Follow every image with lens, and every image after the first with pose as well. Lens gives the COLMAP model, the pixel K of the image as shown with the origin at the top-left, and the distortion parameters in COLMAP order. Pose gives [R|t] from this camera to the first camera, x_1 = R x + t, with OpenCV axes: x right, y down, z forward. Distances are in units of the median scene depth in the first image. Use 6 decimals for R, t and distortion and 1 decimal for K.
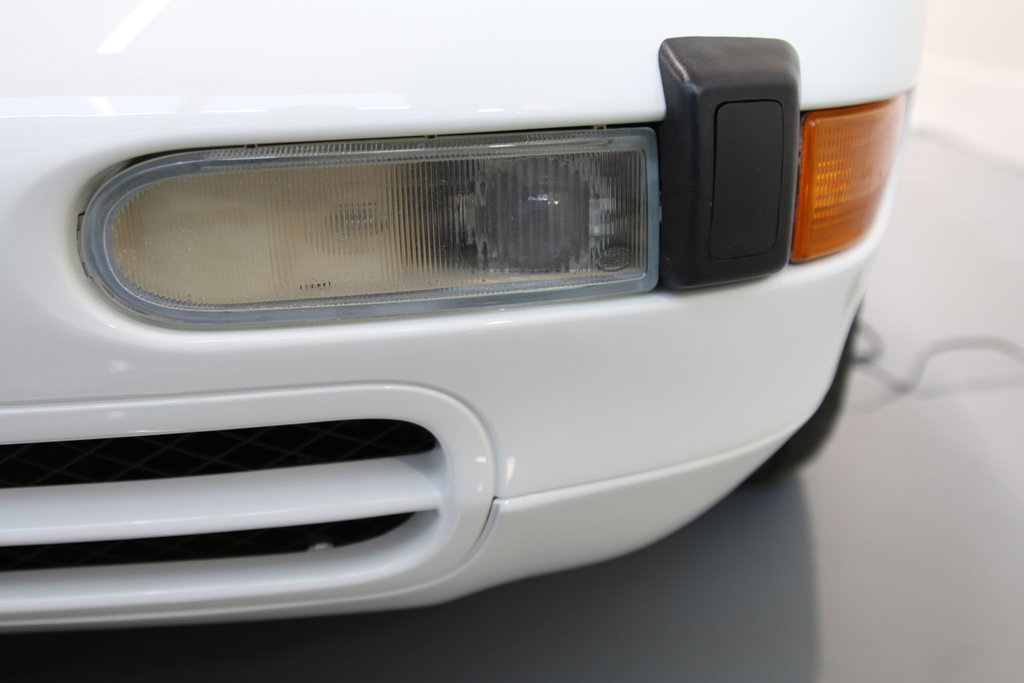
lens RADIAL K [[1122.2, 0, 512.0], [0, 1122.2, 341.5], [0, 0, 1]] dist [-0.131732, 0.003648]
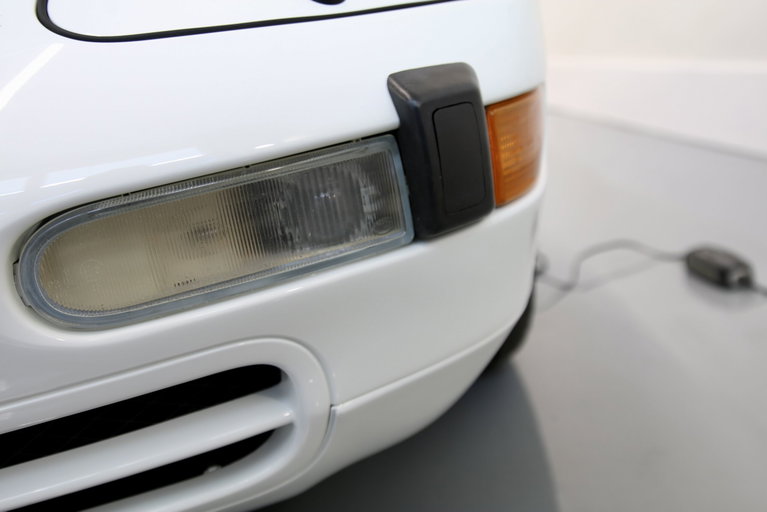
lens RADIAL K [[840.6, 0, 383.5], [0, 840.6, 256.0], [0, 0, 1]] dist [-0.131732, 0.003648]
pose [[0.970638, -0.191253, 0.145889, -0.077645], [0.199692, 0.978804, -0.045443, 0.015628], [-0.134105, 0.073242, 0.988257, -0.091235]]
